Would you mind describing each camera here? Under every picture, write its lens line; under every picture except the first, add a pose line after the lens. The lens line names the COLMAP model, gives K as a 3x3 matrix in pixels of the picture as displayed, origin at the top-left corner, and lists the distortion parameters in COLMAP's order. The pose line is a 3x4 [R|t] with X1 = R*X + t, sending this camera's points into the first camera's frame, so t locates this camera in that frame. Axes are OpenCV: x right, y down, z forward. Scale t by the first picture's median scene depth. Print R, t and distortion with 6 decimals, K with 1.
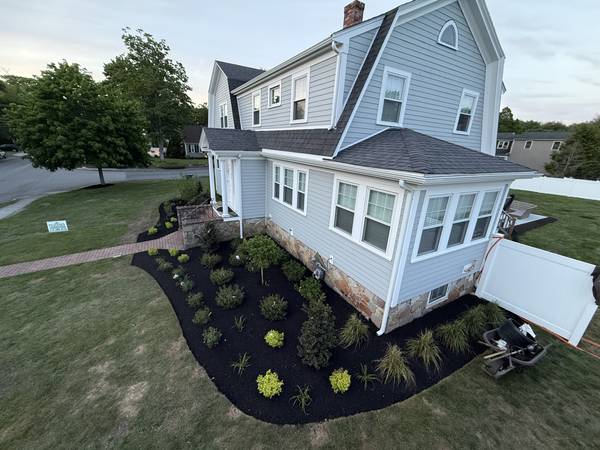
lens RADIAL K [[239.7, 0, 298.3], [0, 239.7, 225.4], [0, 0, 1]] dist [-0.001190, 0.000738]
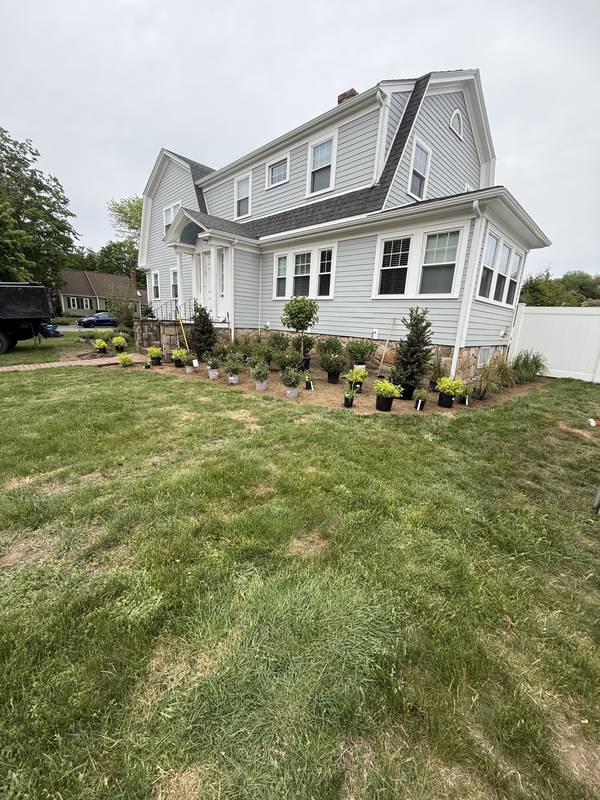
lens RADIAL K [[319.6, 0, 300.9], [0, 319.6, 398.6], [0, 0, 1]] dist [-0.001190, 0.000738]
pose [[0.965576, -0.057982, 0.253577, -0.415672], [0.077717, 0.994619, -0.068506, 0.408324], [-0.248240, 0.085855, 0.964886, -0.065433]]
